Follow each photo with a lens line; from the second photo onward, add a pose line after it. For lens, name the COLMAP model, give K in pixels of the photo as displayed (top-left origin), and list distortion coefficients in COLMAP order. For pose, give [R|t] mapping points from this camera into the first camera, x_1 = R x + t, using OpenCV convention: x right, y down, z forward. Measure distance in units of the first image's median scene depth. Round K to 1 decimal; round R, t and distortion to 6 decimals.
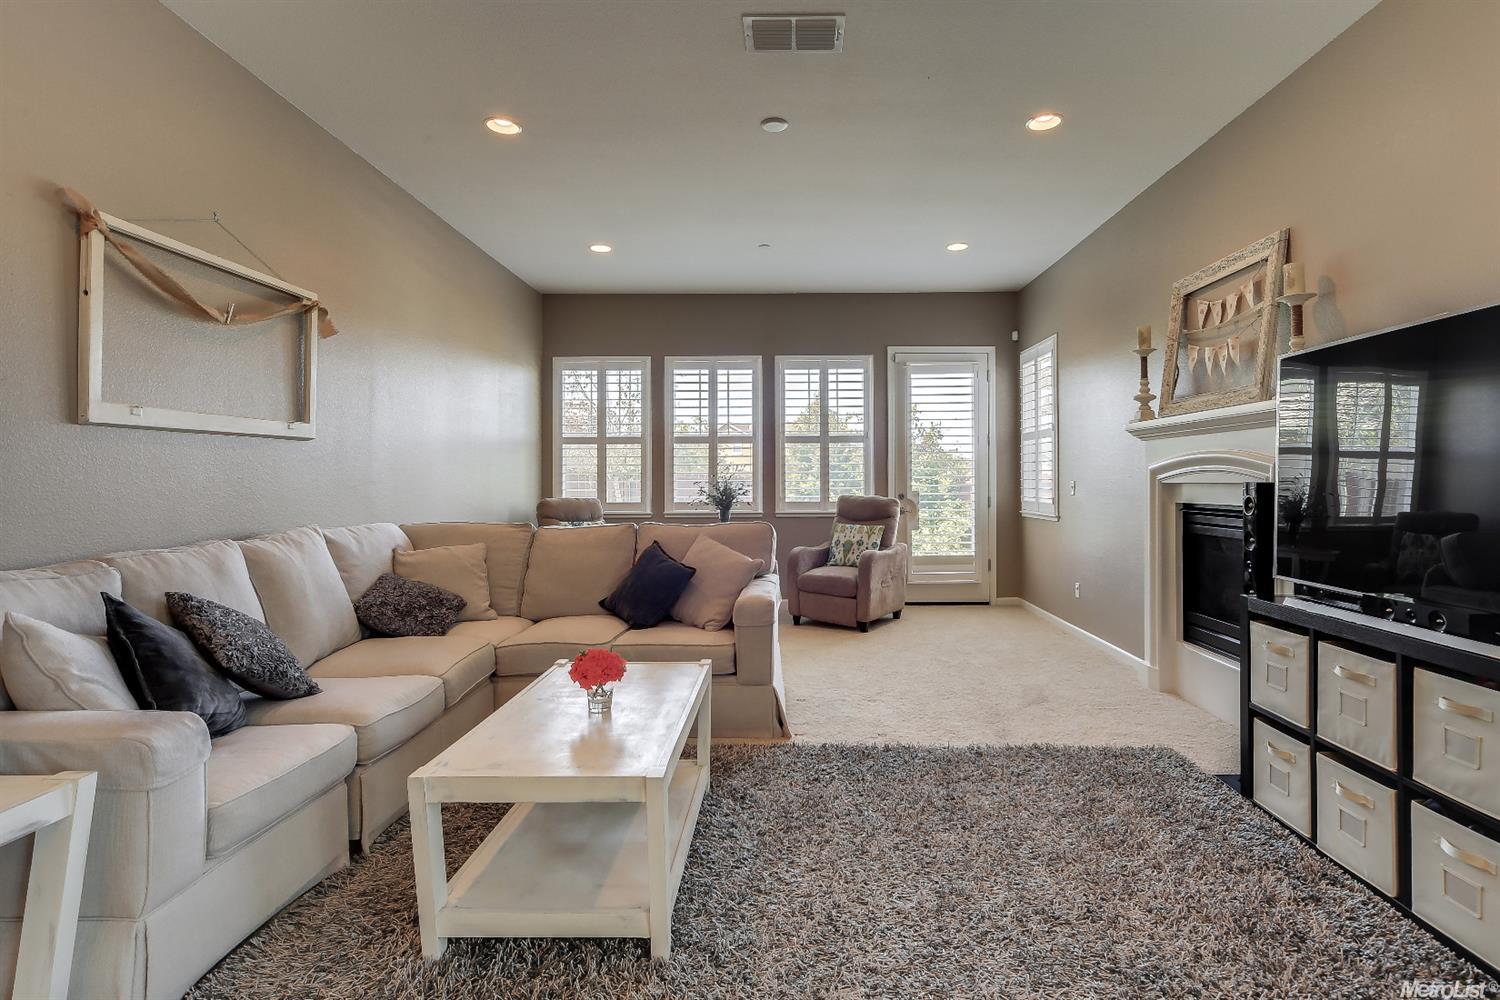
lens RADIAL K [[727.7, 0, 752.7], [0, 727.7, 491.7], [0, 0, 1]] dist [-0.015655, 0.002408]
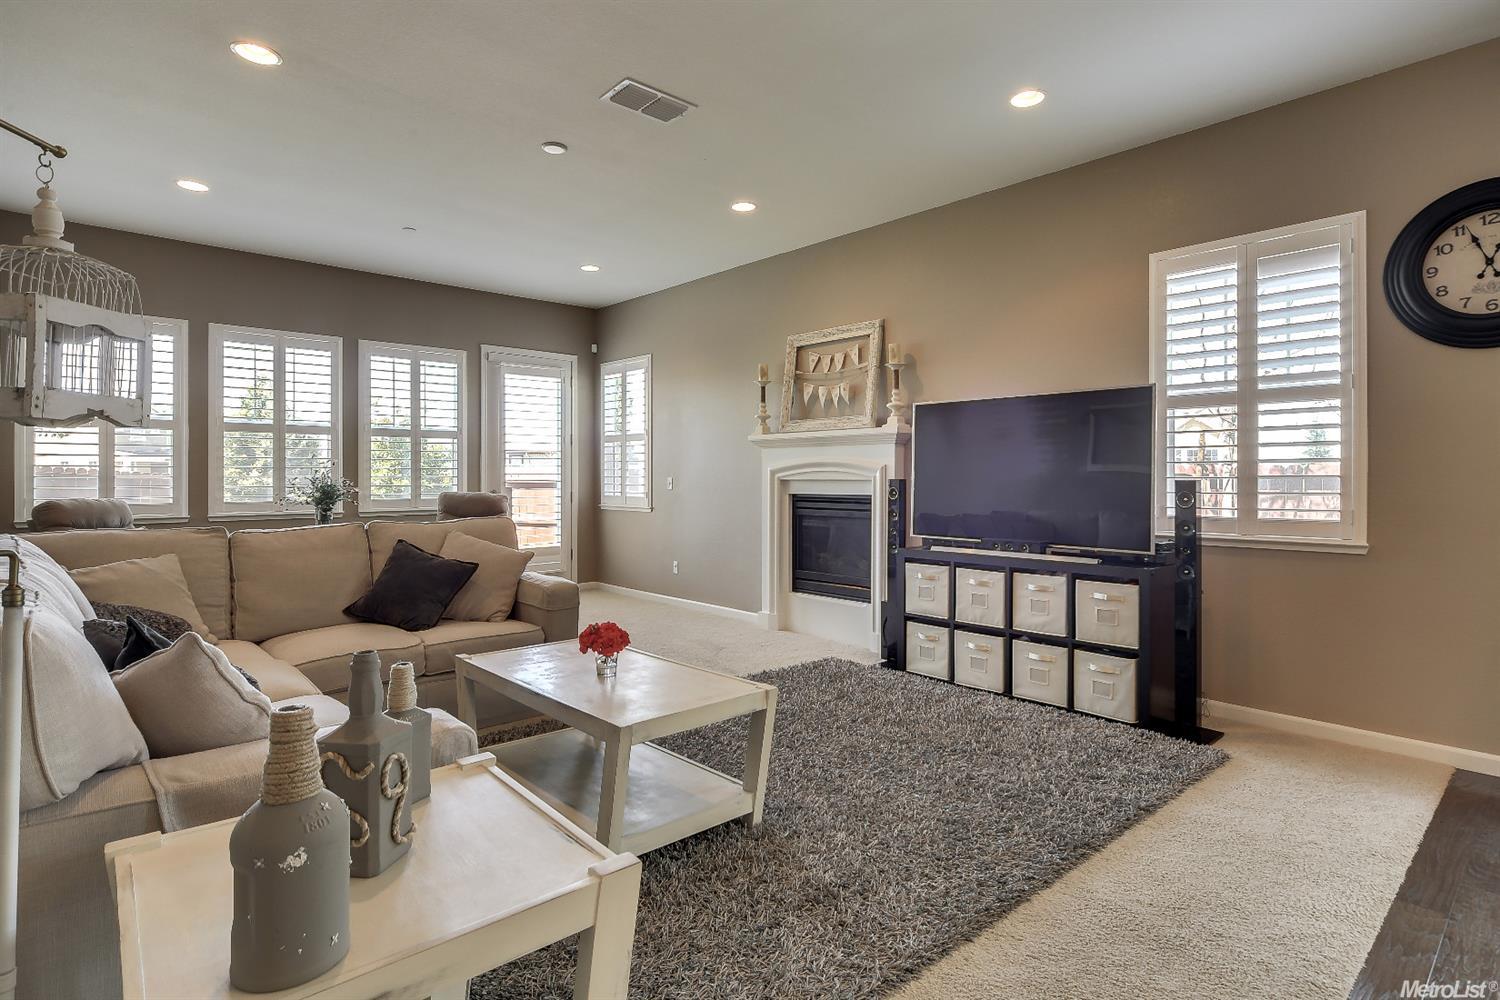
lens RADIAL K [[727.7, 0, 748.7], [0, 727.7, 496.2], [0, 0, 1]] dist [-0.015655, 0.002408]
pose [[0.751902, -0.012648, 0.659153, -0.246376], [0.006248, 0.999908, 0.012060, 0.001572], [-0.659245, -0.004949, 0.751912, -0.004714]]
